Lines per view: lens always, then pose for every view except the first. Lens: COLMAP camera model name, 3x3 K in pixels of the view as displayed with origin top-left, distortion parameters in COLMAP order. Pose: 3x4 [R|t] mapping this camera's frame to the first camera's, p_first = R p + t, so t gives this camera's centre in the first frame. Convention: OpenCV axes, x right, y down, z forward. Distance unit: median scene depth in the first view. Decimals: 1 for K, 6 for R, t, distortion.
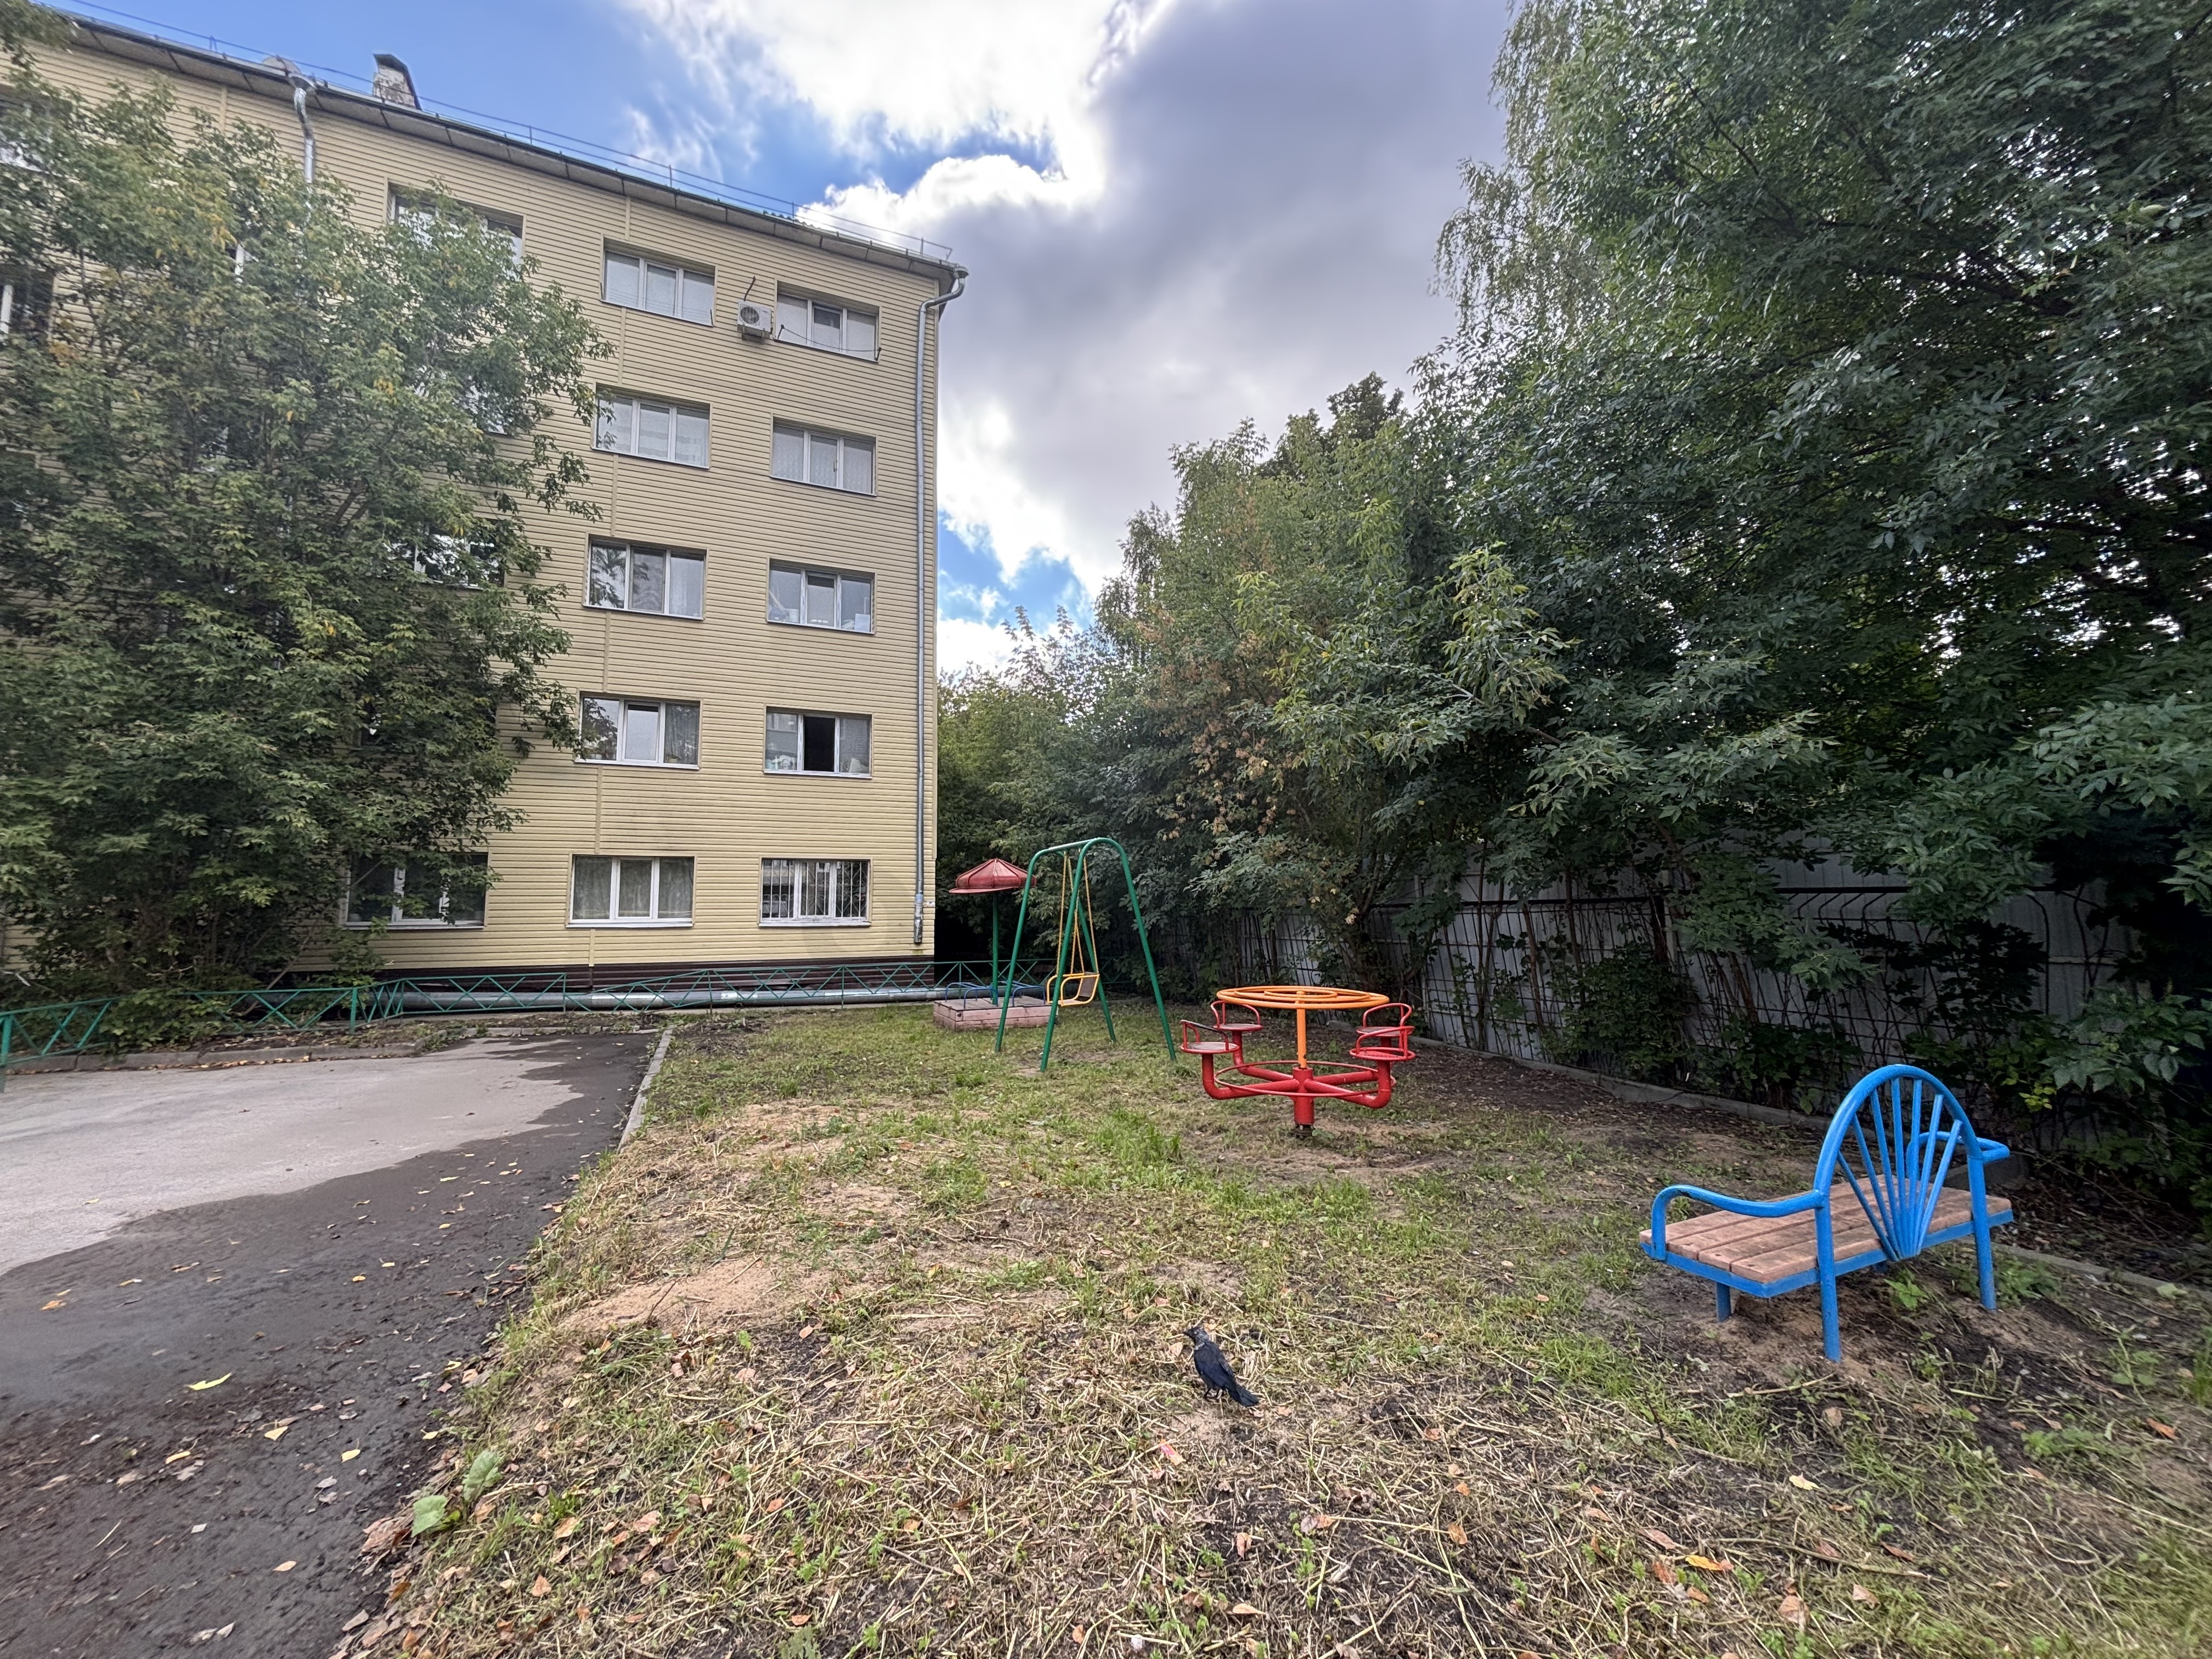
lens RADIAL K [[893.0, 0, 1102.2], [0, 893.0, 829.6], [0, 0, 1]] dist [-0.001207, 0.000485]
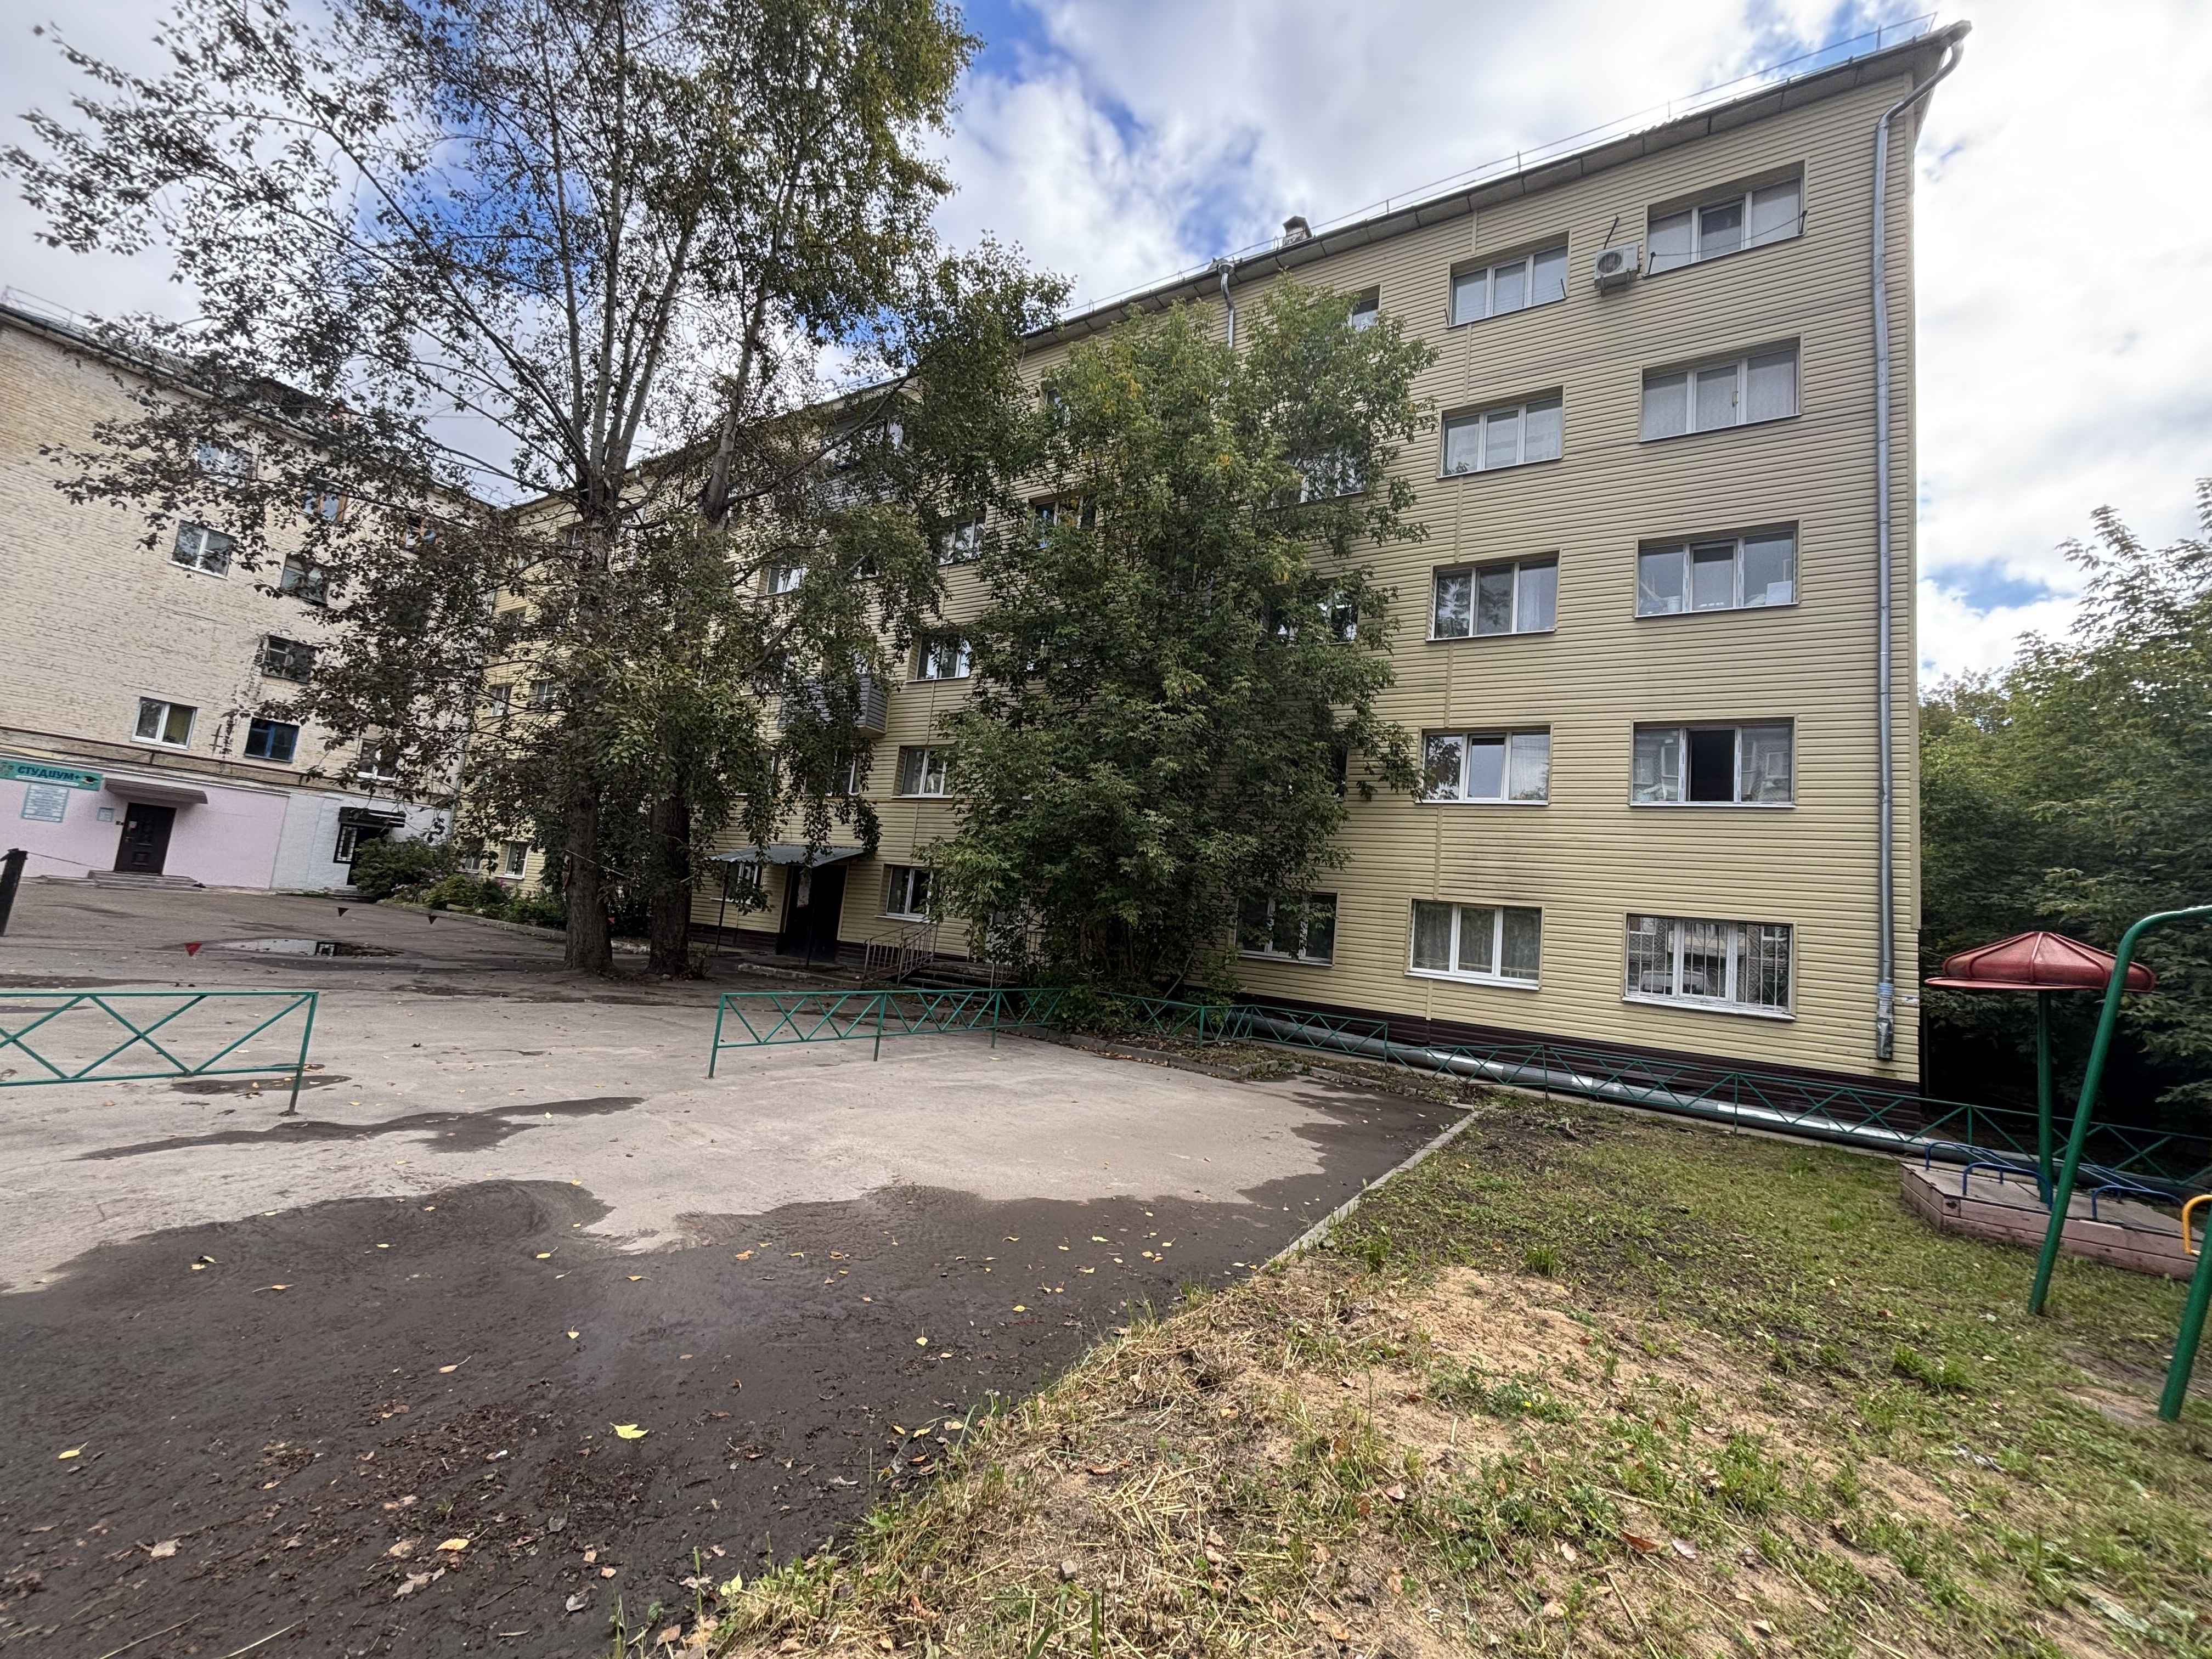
lens RADIAL K [[893.0, 0, 1102.2], [0, 893.0, 829.6], [0, 0, 1]] dist [-0.001207, 0.000485]
pose [[0.577771, -0.025721, -0.815794, -0.001757], [-0.029215, 0.998211, -0.052163, 0.013189], [0.815676, 0.053972, 0.575986, 0.173086]]
